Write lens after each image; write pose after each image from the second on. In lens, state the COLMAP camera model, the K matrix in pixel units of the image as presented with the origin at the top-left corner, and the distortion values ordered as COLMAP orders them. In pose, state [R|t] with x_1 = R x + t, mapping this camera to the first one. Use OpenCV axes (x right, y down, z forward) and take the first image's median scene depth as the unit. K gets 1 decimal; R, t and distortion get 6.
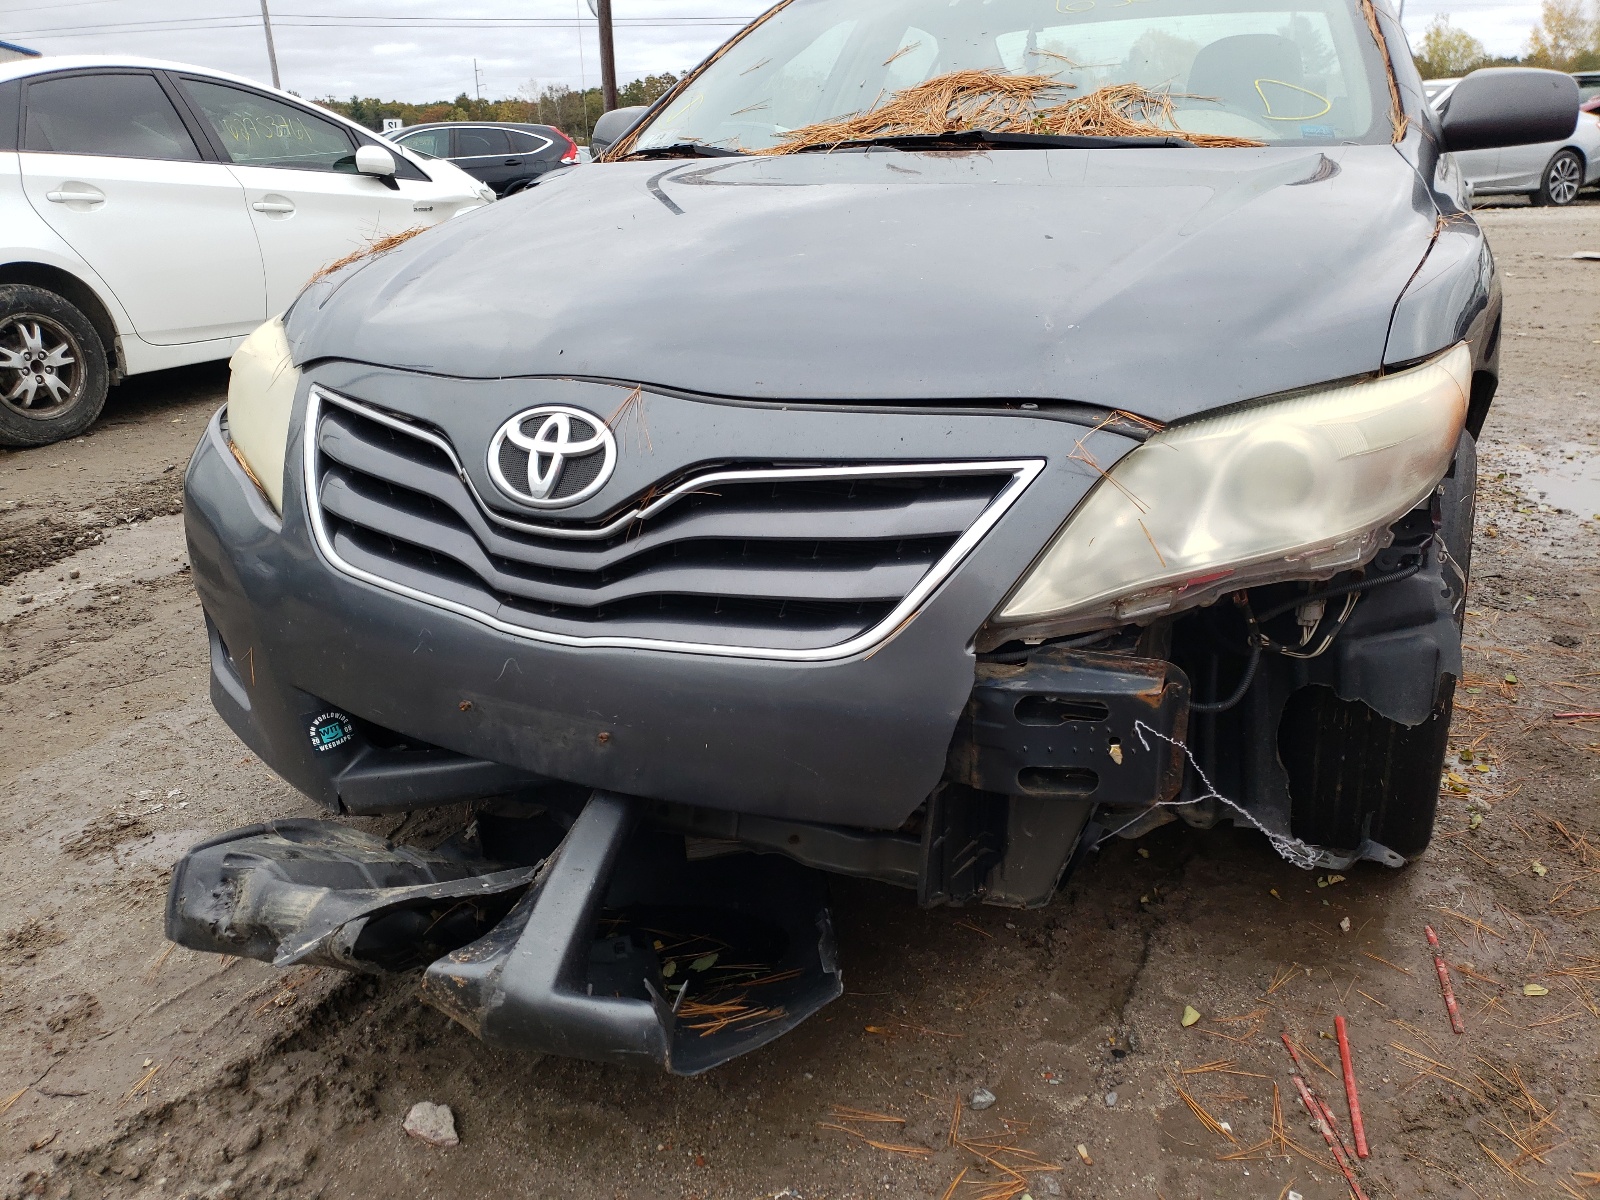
lens RADIAL K [[1197.7, 0, 802.2], [0, 1197.7, 609.2], [0, 0, 1]] dist [-0.003289, 0.040387]
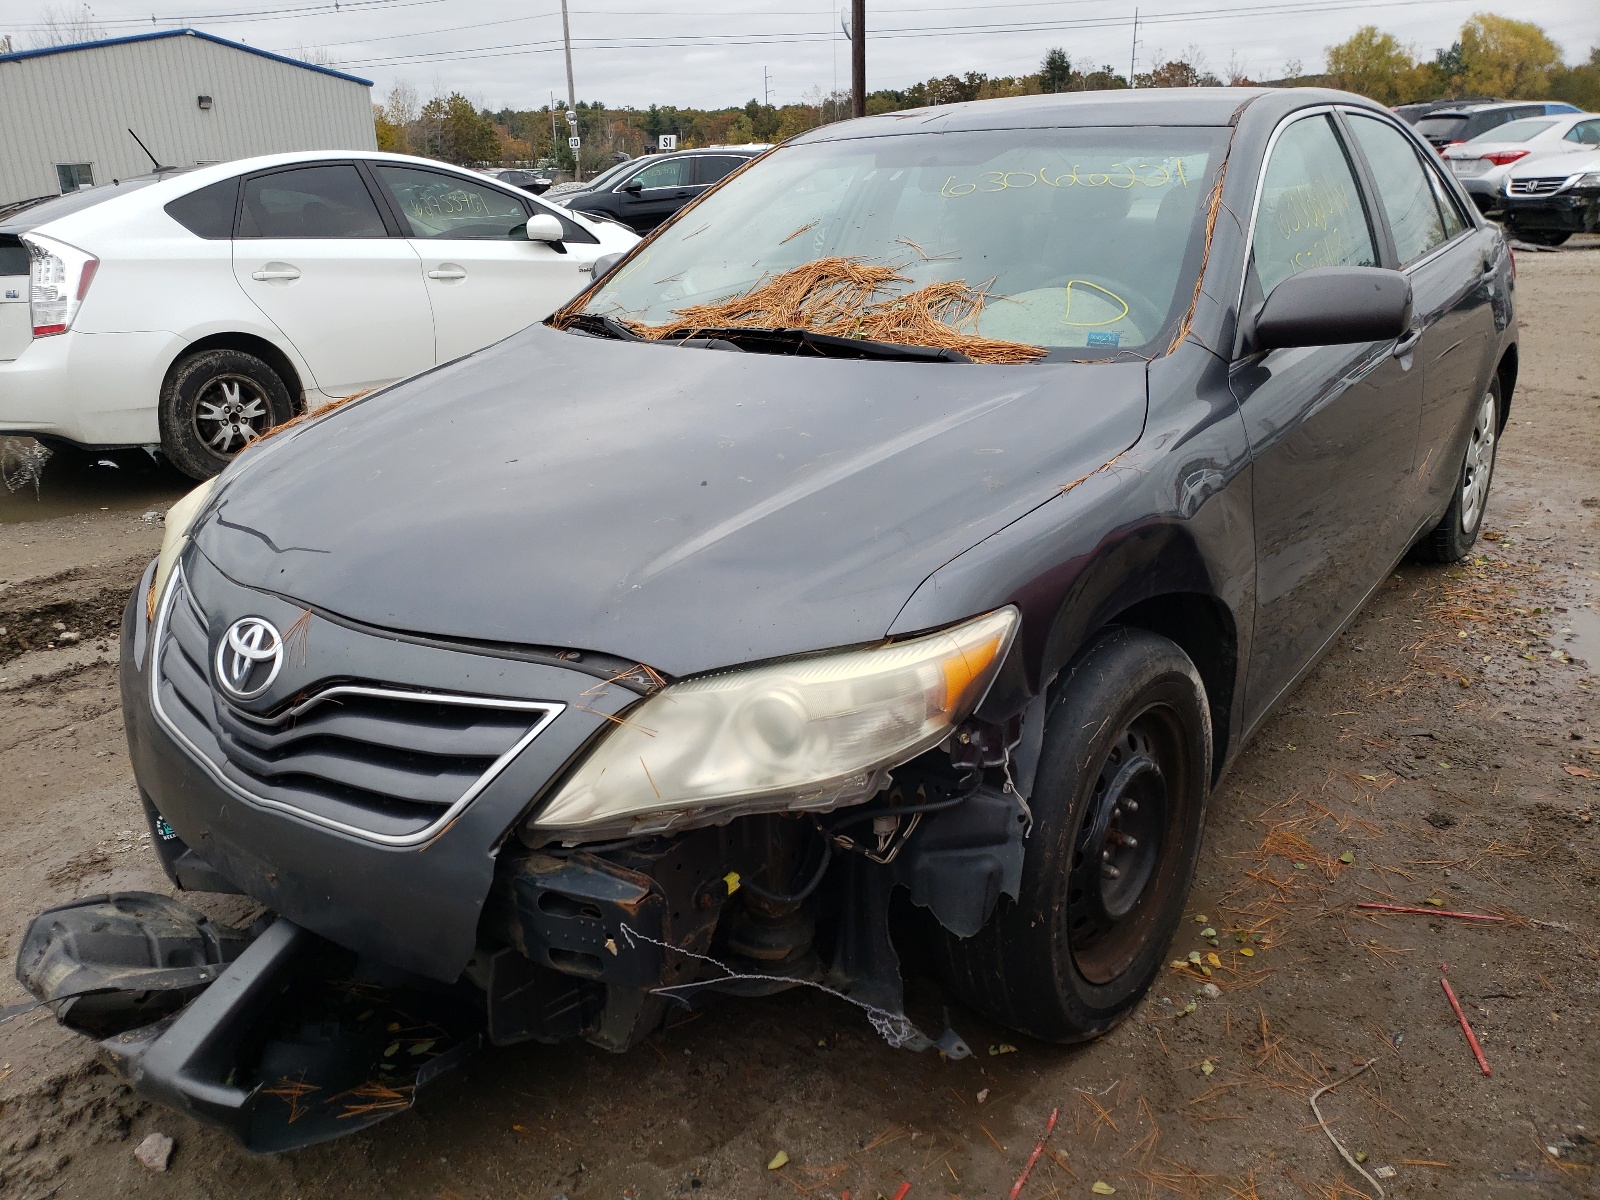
lens RADIAL K [[1201.7, 0, 800.0], [0, 1201.7, 600.0], [0, 0, 1]] dist [0.040469, -0.034000]
pose [[0.973904, 0.069511, -0.216055, 0.576536], [-0.070800, 0.997489, 0.001778, -0.206894], [0.215636, 0.013565, 0.976380, -0.138624]]
